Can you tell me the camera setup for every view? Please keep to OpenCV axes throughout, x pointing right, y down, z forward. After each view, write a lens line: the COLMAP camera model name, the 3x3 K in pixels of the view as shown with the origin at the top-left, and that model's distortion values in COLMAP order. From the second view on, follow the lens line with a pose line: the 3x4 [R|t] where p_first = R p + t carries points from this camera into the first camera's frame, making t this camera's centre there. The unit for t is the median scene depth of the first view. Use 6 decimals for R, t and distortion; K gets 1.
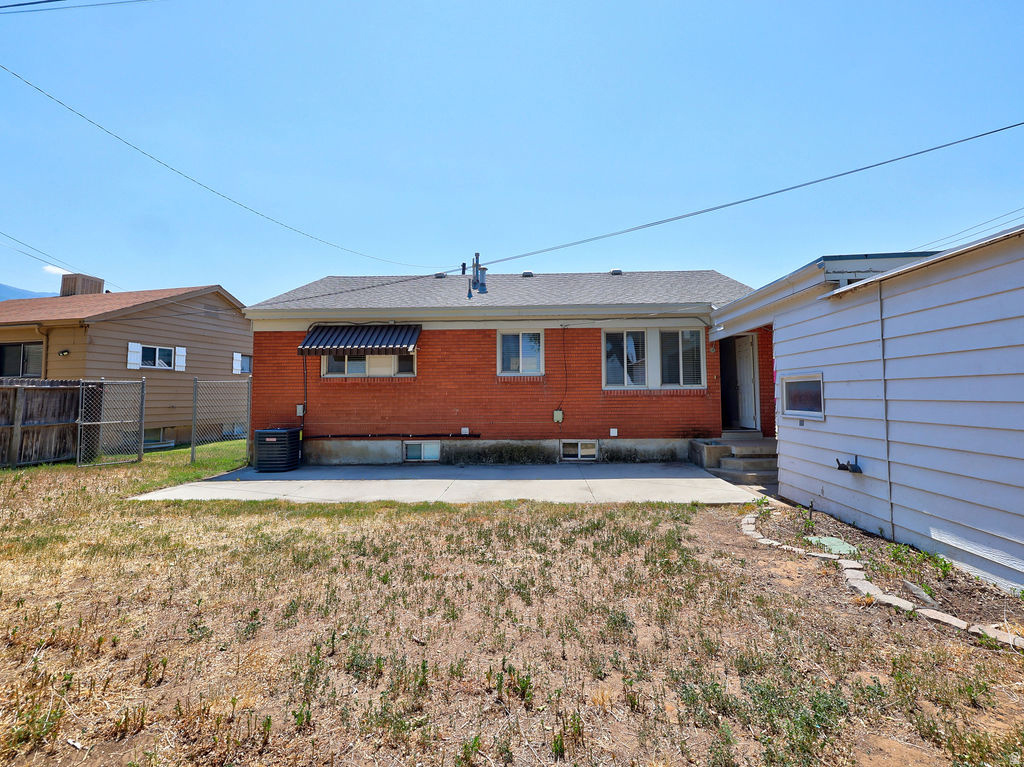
lens RADIAL K [[512.4, 0, 512.0], [0, 512.4, 383.5], [0, 0, 1]] dist [-0.000739, -0.000123]
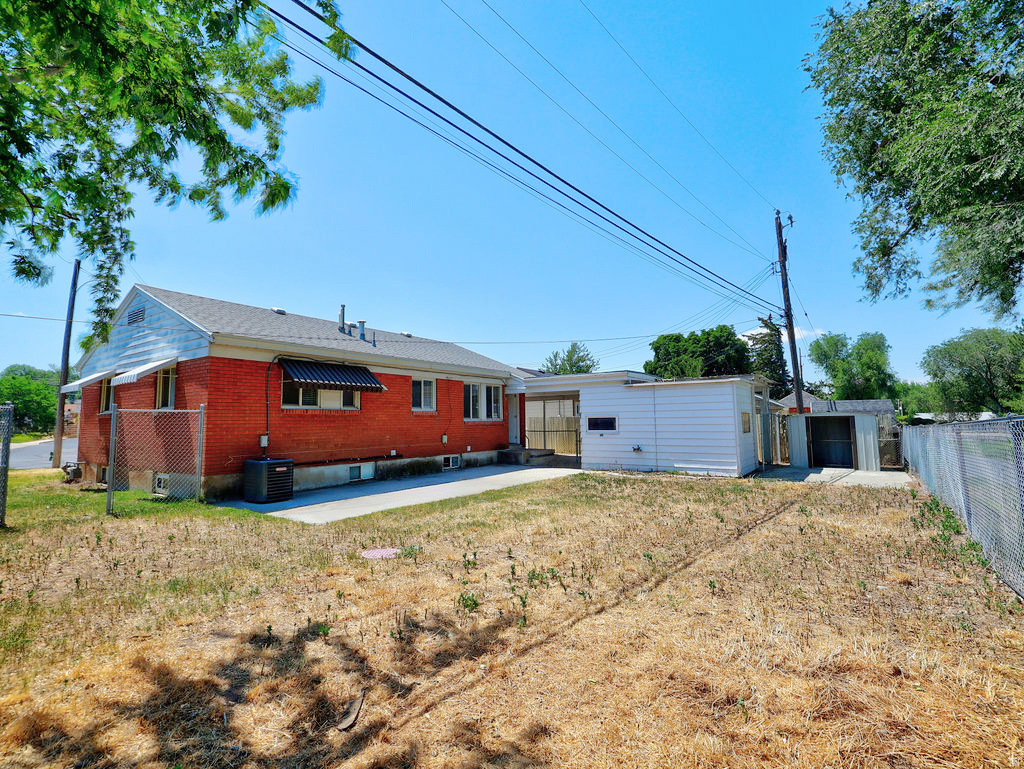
lens RADIAL K [[512.4, 0, 512.0], [0, 512.4, 384.5], [0, 0, 1]] dist [-0.000739, -0.000123]
pose [[0.523222, 0.063718, 0.849811, -1.044208], [-0.011685, 0.997644, -0.067608, 0.004557], [-0.852116, 0.025444, 0.522734, 0.063698]]
